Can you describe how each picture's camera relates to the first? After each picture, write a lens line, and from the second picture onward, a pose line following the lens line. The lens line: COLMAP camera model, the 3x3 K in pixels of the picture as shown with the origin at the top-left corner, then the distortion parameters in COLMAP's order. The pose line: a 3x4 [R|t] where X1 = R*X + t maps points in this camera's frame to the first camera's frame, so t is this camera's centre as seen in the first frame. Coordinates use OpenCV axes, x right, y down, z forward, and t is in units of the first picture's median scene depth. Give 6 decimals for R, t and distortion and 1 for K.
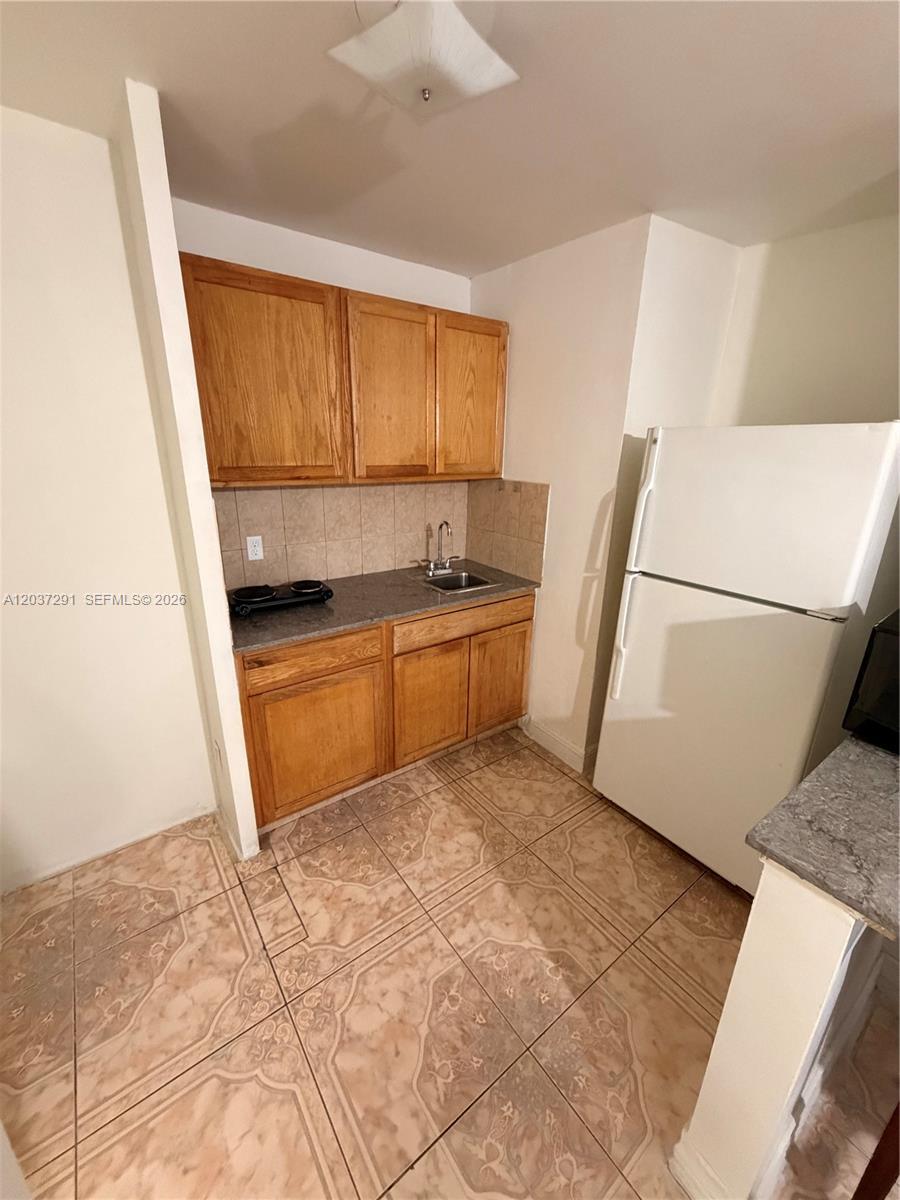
lens RADIAL K [[479.1, 0, 450.6], [0, 479.1, 598.4], [0, 0, 1]] dist [-0.001667, -0.000426]
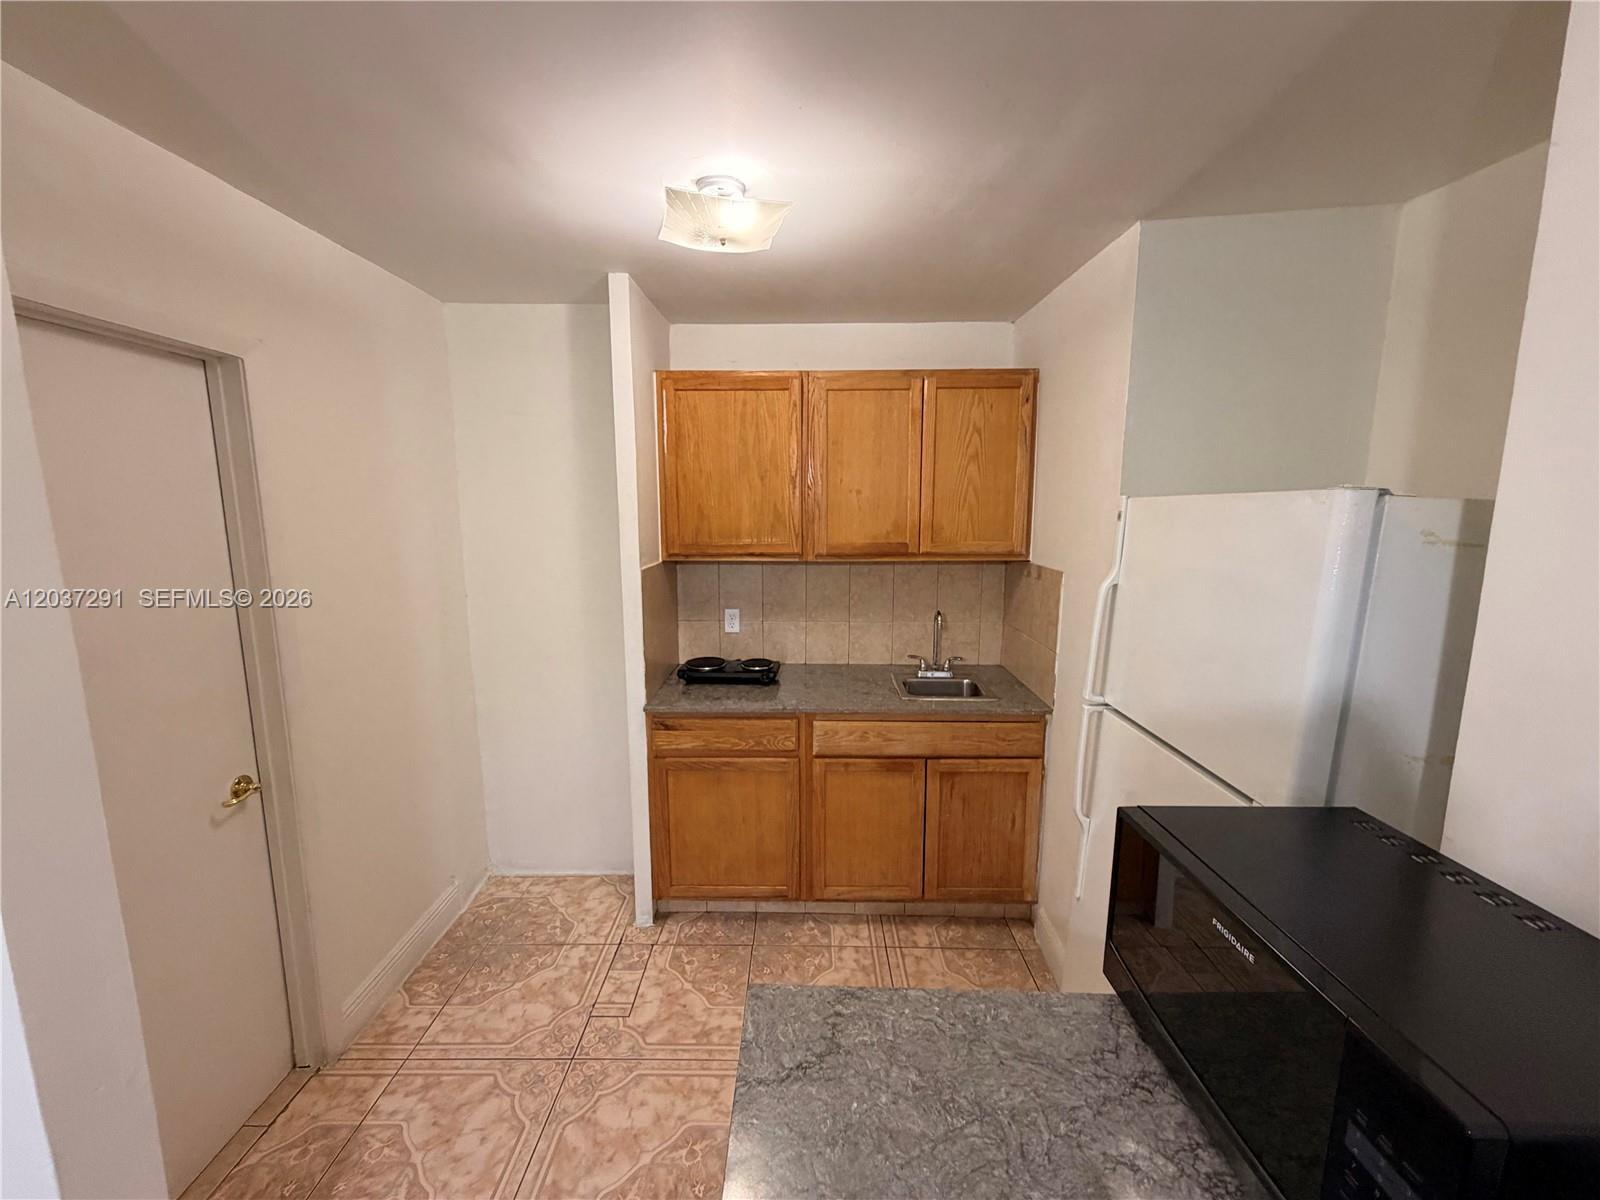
lens RADIAL K [[638.8, 0, 793.5], [0, 638.8, 600.9], [0, 0, 1]] dist [-0.001667, -0.000426]
pose [[0.793418, 0.070242, -0.604611, 0.565296], [-0.171033, 0.979027, -0.110702, -0.022457], [0.584154, 0.191241, 0.788791, 0.016405]]
